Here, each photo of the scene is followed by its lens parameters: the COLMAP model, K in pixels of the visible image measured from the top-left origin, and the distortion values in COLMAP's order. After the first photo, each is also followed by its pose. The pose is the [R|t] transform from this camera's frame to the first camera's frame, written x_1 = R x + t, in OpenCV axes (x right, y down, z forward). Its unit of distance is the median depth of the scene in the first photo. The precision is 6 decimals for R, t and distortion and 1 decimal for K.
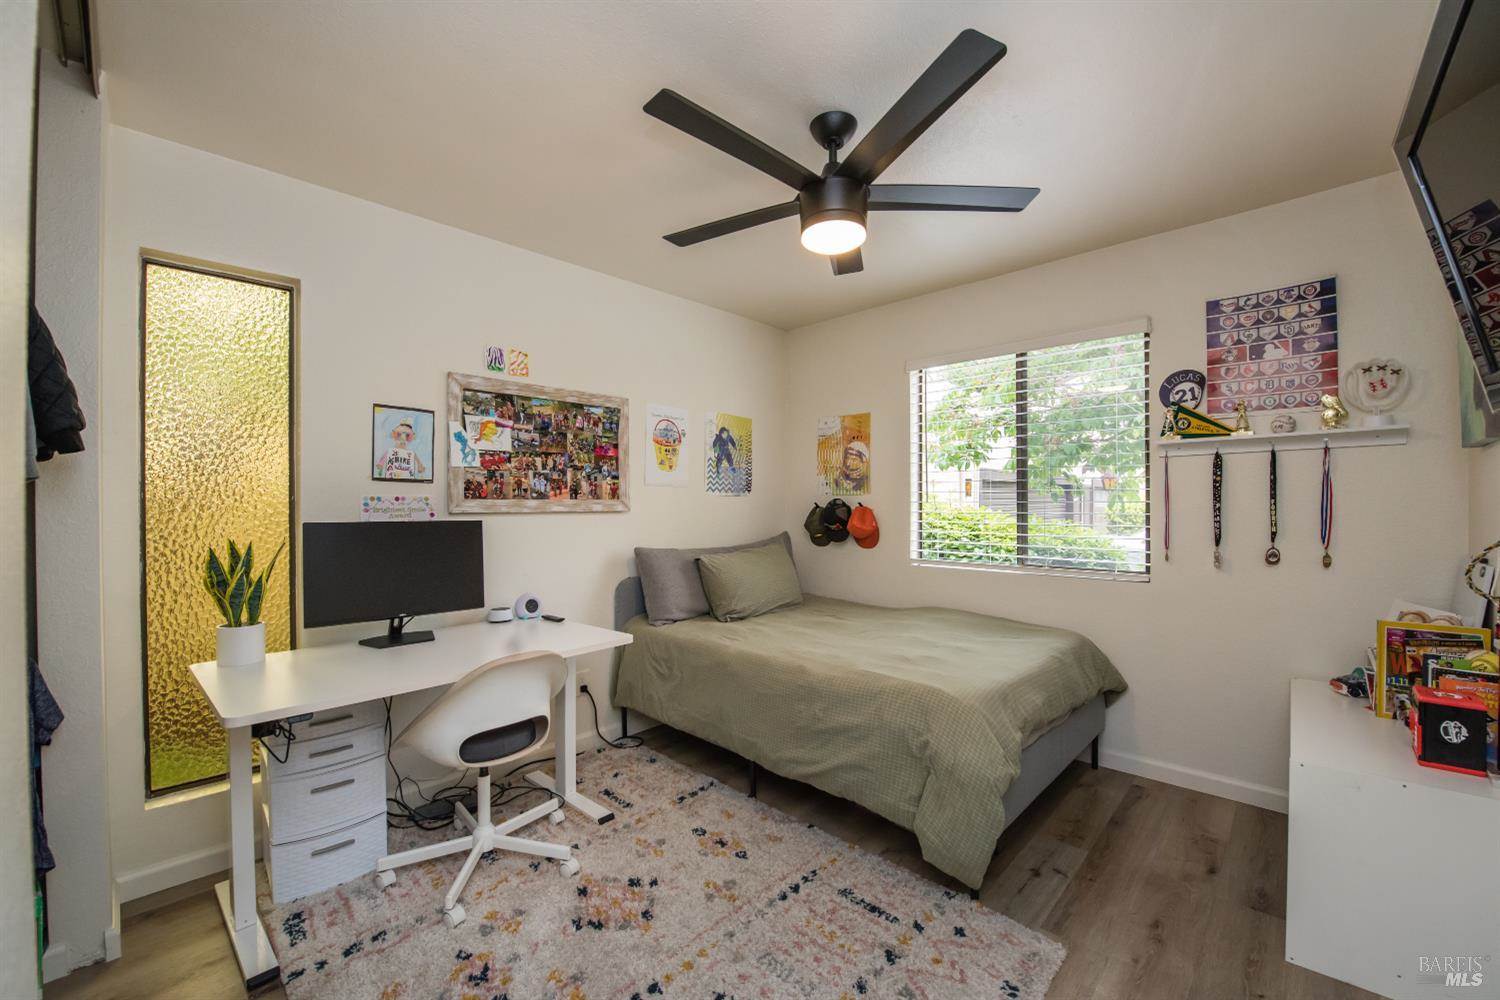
lens RADIAL K [[591.6, 0, 750.0], [0, 591.6, 500.0], [0, 0, 1]] dist [-0.022796, 0.000125]
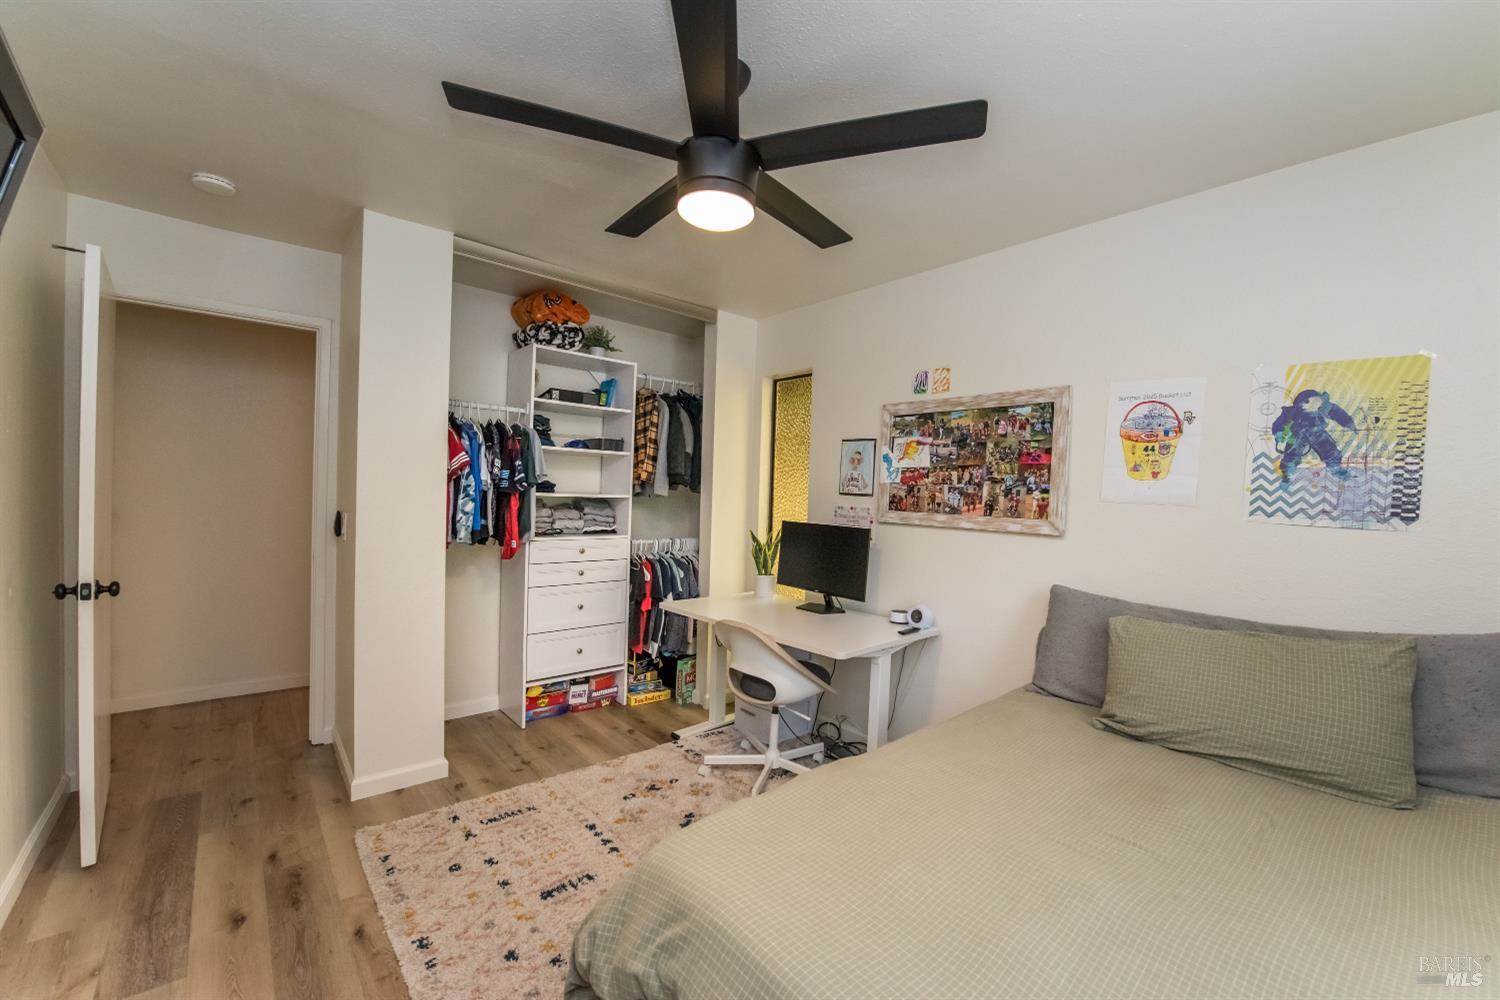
lens RADIAL K [[591.6, 0, 750.0], [0, 591.6, 500.0], [0, 0, 1]] dist [-0.022796, 0.000125]
pose [[-0.089935, 0.015267, -0.995831, 0.641411], [-0.027657, 0.999459, 0.017820, -0.032458], [0.995564, 0.029145, -0.089464, 0.746486]]
